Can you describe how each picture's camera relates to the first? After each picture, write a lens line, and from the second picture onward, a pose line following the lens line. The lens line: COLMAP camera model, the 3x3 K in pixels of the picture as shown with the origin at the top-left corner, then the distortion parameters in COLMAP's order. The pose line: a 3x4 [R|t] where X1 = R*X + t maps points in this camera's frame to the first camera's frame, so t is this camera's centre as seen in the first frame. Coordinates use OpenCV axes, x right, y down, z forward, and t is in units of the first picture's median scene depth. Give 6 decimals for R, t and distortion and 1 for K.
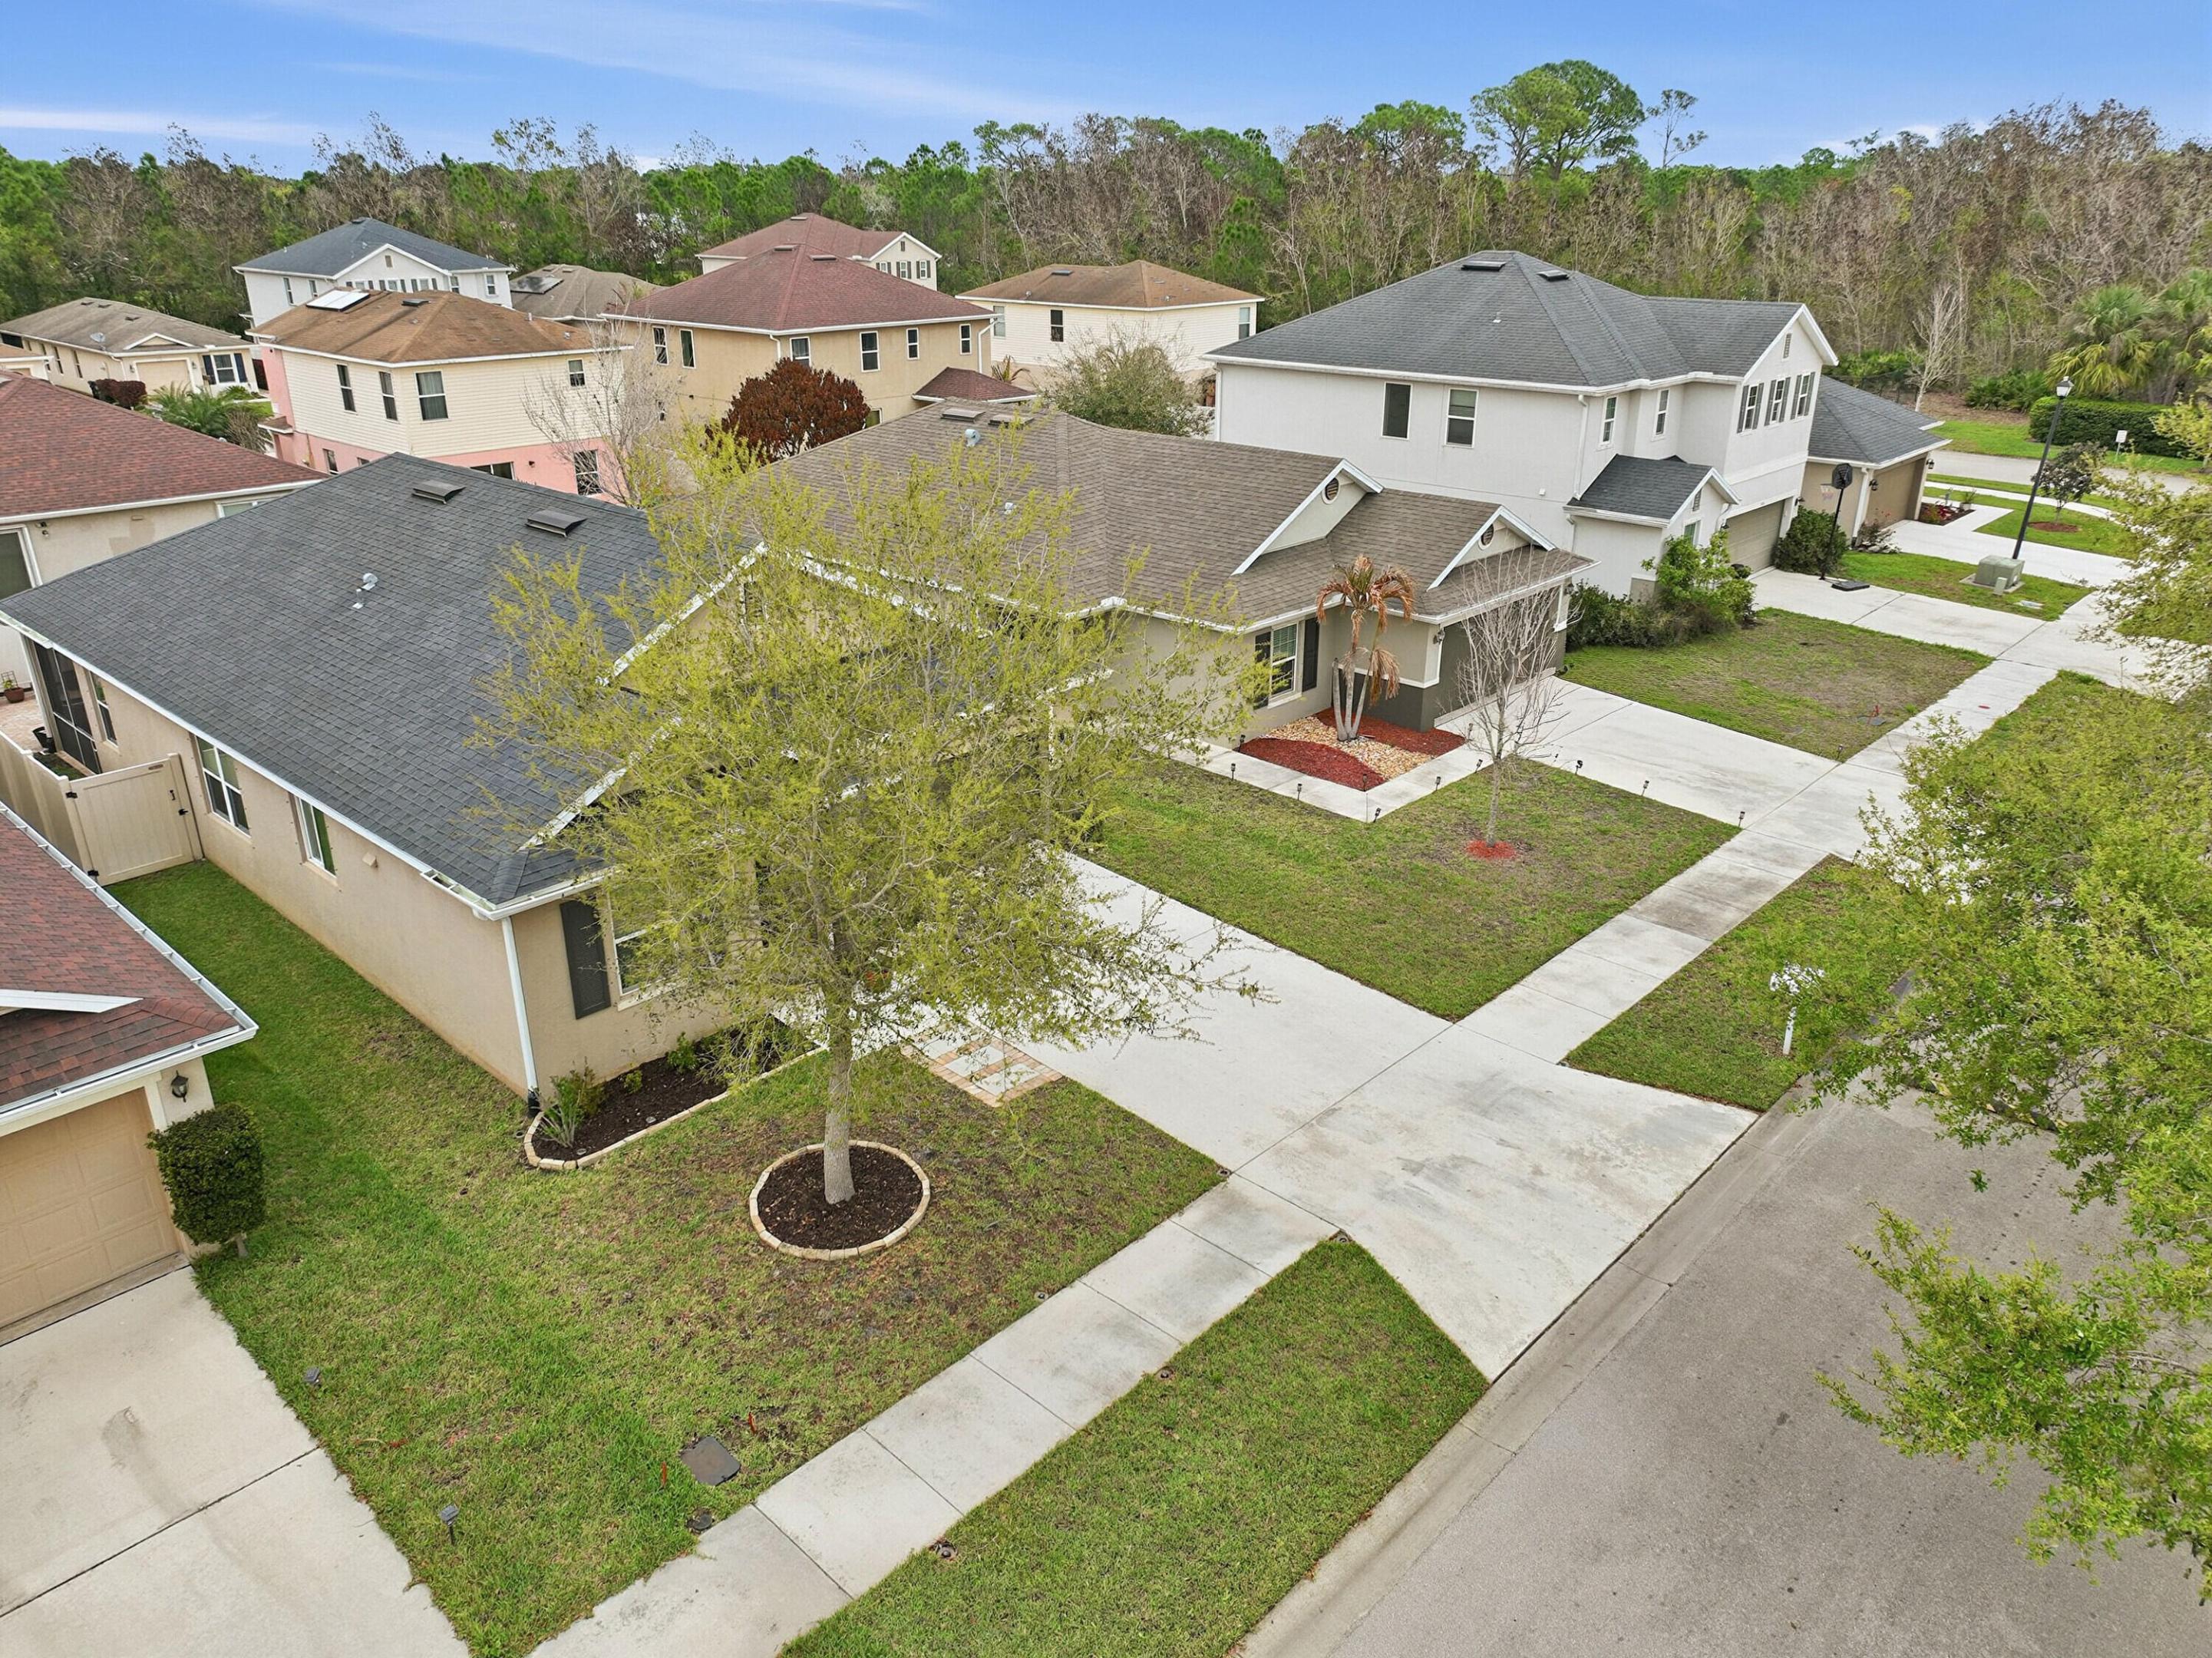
lens RADIAL K [[1556.5, 0, 1104.9], [0, 1556.5, 830.6], [0, 0, 1]] dist [-0.000988, 0.011916]
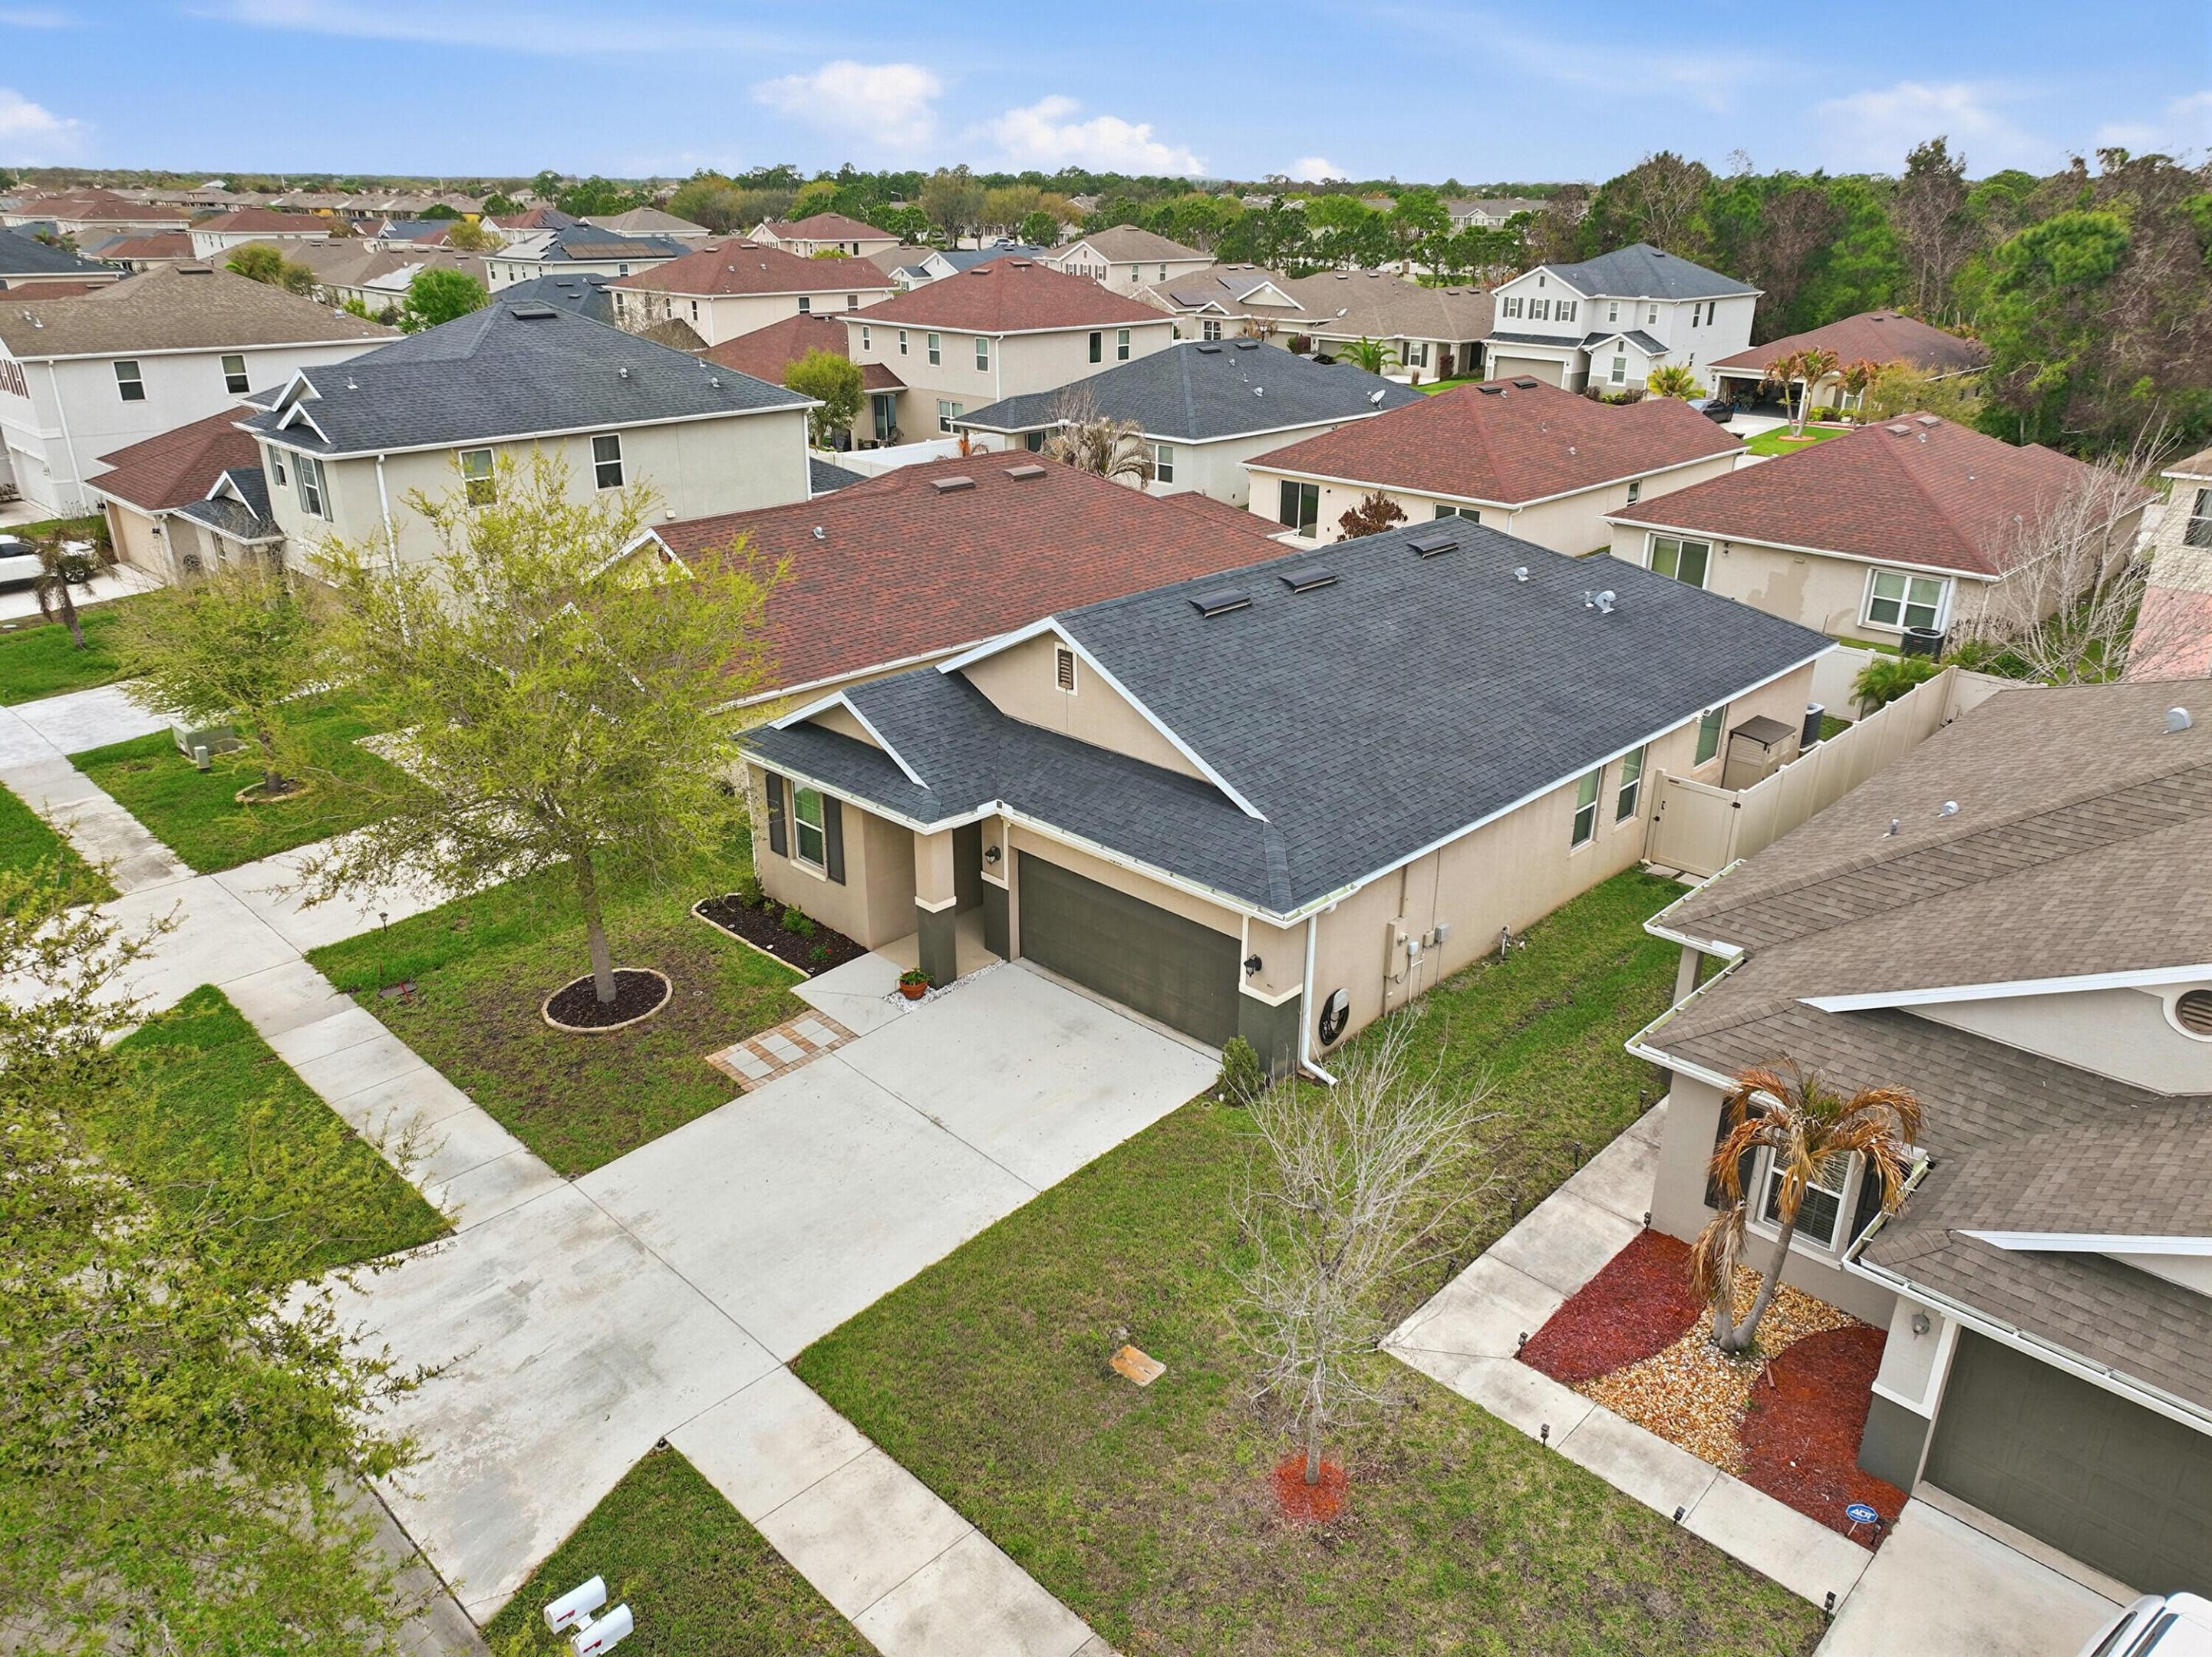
lens RADIAL K [[1556.3, 0, 1103.9], [0, 1556.3, 819.9], [0, 0, 1]] dist [-0.000988, 0.011916]
pose [[-0.019708, 0.376980, -0.926012, 0.605467], [-0.387053, 0.851096, 0.354719, -0.329345], [0.921847, 0.365406, 0.129138, 0.657657]]
